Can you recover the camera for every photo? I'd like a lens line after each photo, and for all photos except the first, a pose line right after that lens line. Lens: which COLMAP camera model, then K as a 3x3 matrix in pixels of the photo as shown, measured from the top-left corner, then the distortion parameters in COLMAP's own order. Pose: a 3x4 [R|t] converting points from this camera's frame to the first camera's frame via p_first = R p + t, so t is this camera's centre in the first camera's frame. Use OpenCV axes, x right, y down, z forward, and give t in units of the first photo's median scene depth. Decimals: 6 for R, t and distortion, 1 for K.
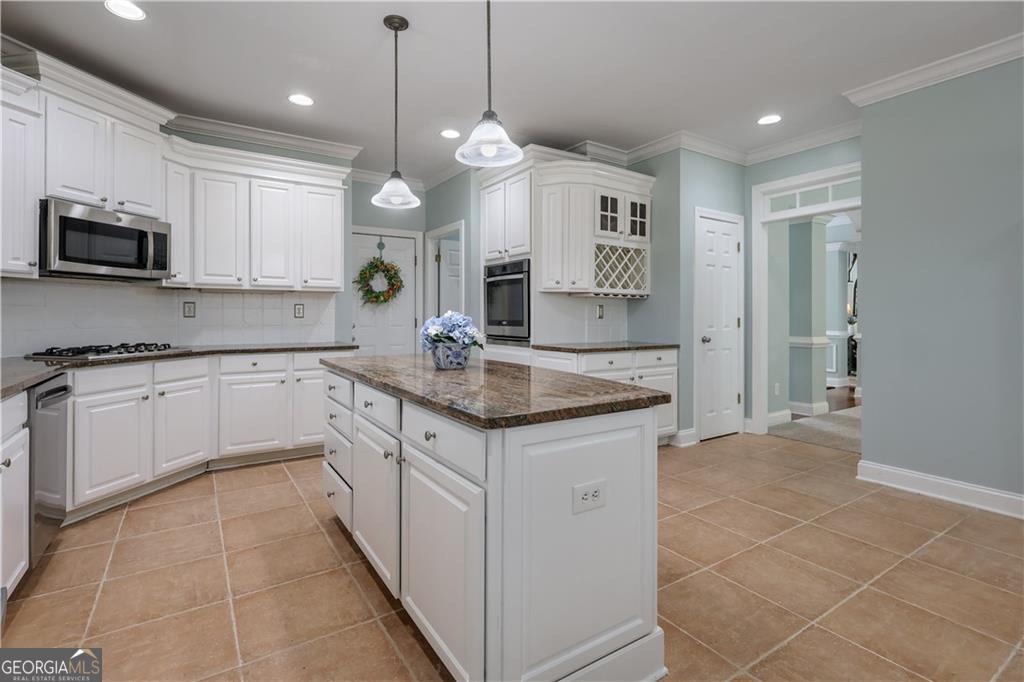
lens RADIAL K [[483.5, 0, 514.5], [0, 483.5, 314.2], [0, 0, 1]] dist [-0.002817, 0.000107]
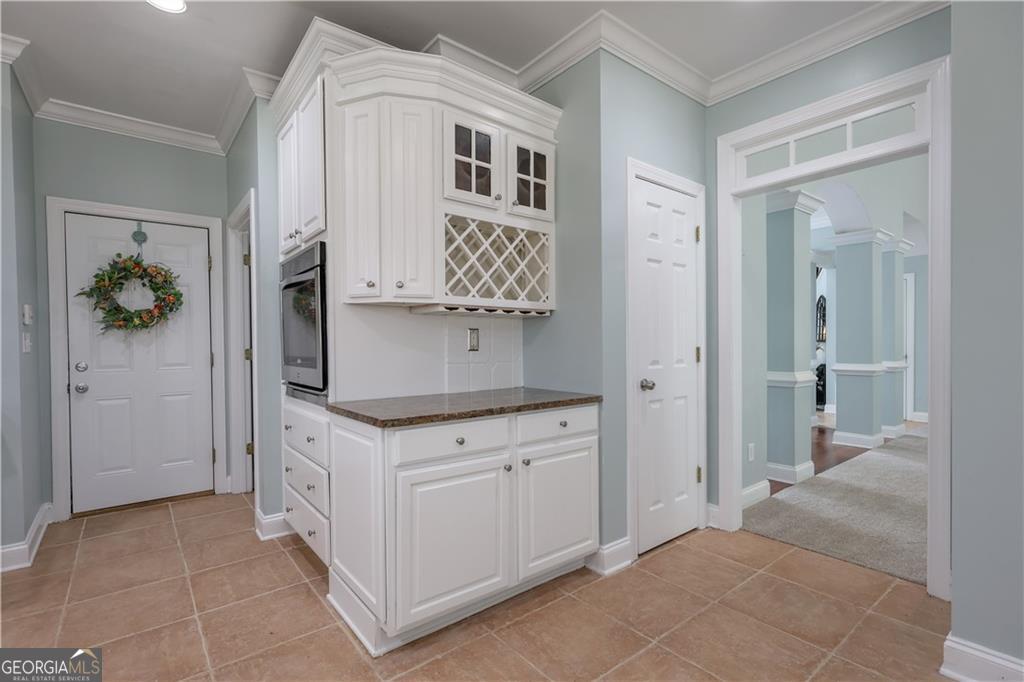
lens RADIAL K [[483.5, 0, 510.6], [0, 483.5, 347.6], [0, 0, 1]] dist [-0.002817, 0.000107]
pose [[0.995791, -0.011849, 0.090889, 0.174498], [0.010772, 0.999866, 0.012329, -0.002204], [-0.091022, -0.011298, 0.995785, 0.421475]]
